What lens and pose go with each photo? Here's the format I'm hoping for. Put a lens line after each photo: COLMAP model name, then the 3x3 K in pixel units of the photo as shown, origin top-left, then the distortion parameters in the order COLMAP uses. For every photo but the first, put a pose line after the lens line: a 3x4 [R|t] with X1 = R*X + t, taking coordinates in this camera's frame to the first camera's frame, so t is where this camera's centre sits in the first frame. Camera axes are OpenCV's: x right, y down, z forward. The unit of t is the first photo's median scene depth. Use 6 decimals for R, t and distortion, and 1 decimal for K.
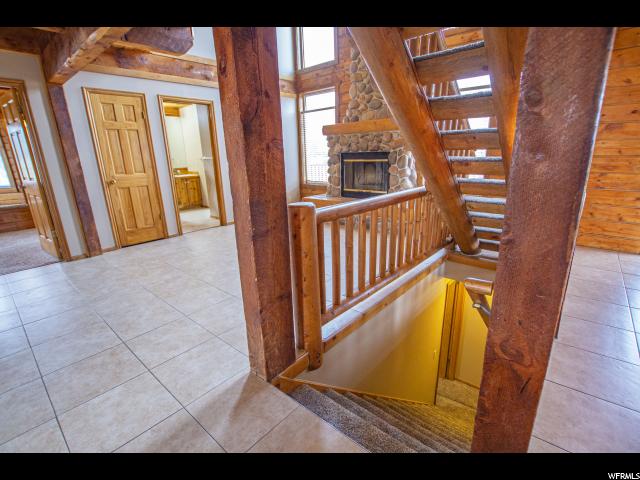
lens RADIAL K [[304.3, 0, 320.0], [0, 304.3, 240.0], [0, 0, 1]] dist [-0.026189, -0.000136]
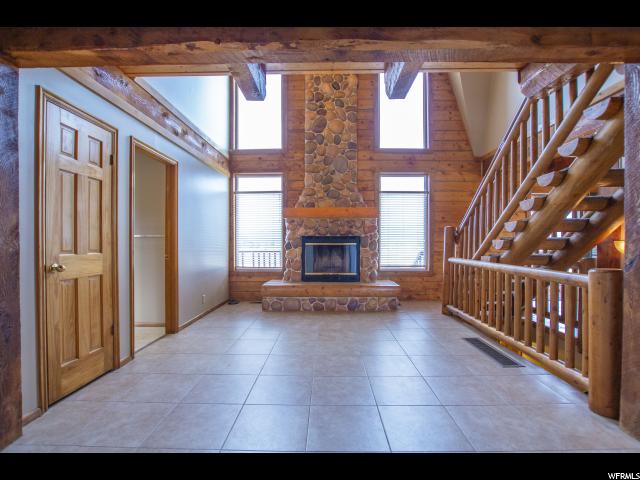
lens RADIAL K [[297.0, 0, 322.8], [0, 297.0, 243.7], [0, 0, 1]] dist [-0.030237, 0.001340]
pose [[0.769804, 0.024130, 0.637824, -0.515752], [0.156439, 0.961673, -0.225192, -0.042794], [-0.618812, 0.273134, 0.736525, 0.282639]]
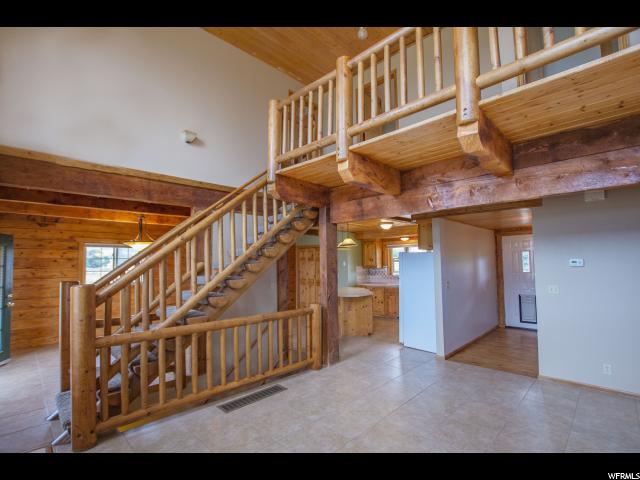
lens RADIAL K [[297.0, 0, 322.8], [0, 297.0, 243.7], [0, 0, 1]] dist [-0.030237, 0.001340]
pose [[-0.996365, 0.046807, 0.071175, -0.101062], [0.060577, 0.976747, 0.205660, -0.373465], [-0.059893, 0.209224, -0.976032, 1.115786]]
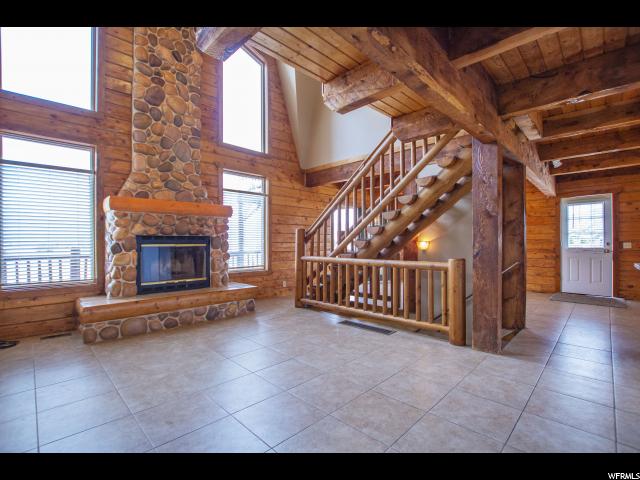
lens RADIAL K [[297.0, 0, 322.8], [0, 297.0, 243.7], [0, 0, 1]] dist [-0.030237, 0.001340]
pose [[0.068450, 0.020898, 0.997436, -0.649483], [0.277423, 0.959950, -0.039151, -0.121789], [-0.958306, 0.279391, 0.059911, 0.561791]]
